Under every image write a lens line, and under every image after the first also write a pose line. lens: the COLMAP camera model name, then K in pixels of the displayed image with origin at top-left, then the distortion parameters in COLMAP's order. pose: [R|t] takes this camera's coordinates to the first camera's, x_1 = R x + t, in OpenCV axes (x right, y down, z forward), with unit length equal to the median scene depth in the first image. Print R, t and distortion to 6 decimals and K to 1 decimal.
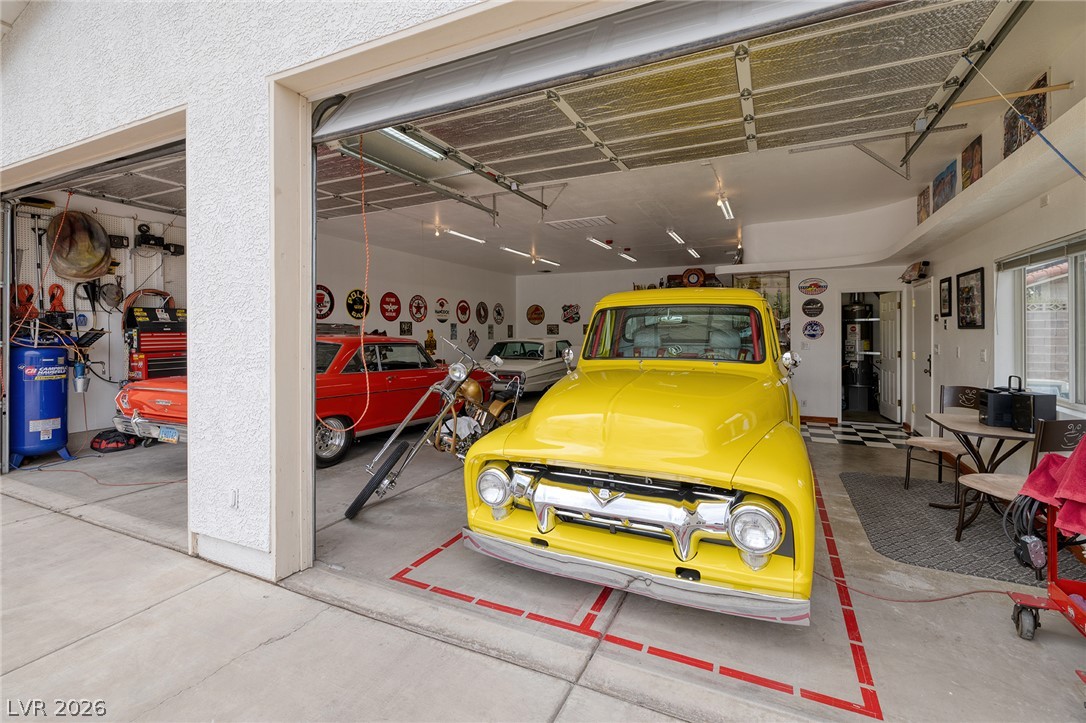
lens RADIAL K [[462.0, 0, 566.1], [0, 462.0, 334.5], [0, 0, 1]] dist [-0.002793, -0.000115]
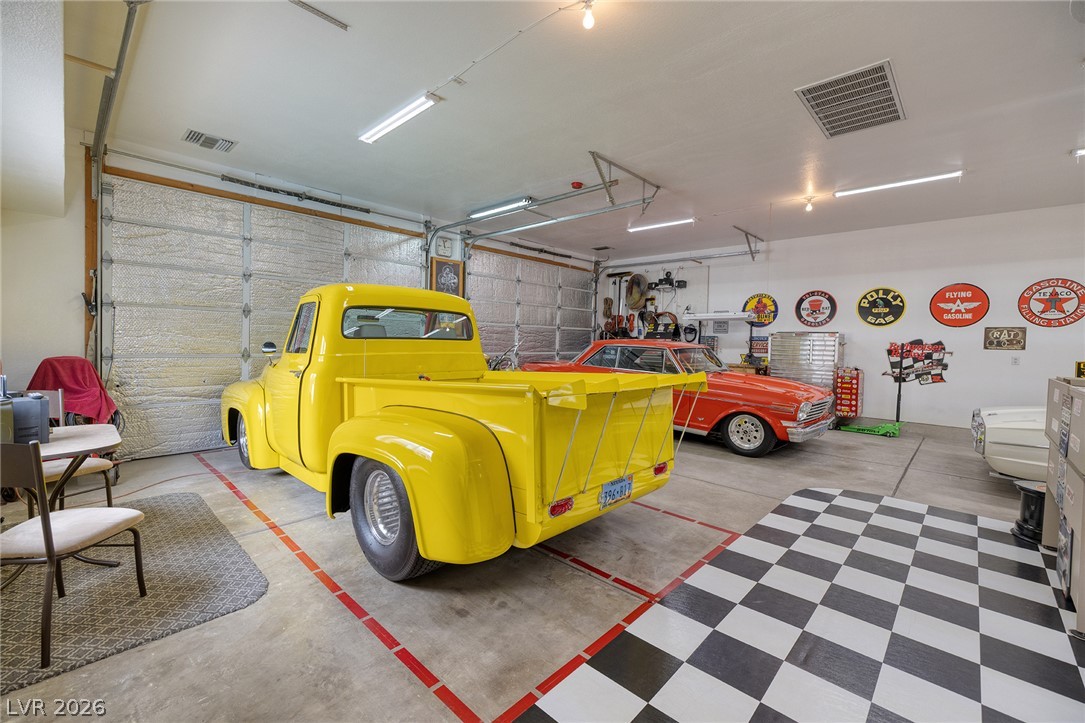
lens RADIAL K [[461.6, 0, 541.4], [0, 461.6, 354.7], [0, 0, 1]] dist [-0.002793, -0.000115]
pose [[-0.330004, 0.022541, -0.943710, 0.483599], [-0.026253, 0.999109, 0.033045, 0.005299], [0.943614, 0.035680, -0.329119, 0.719022]]
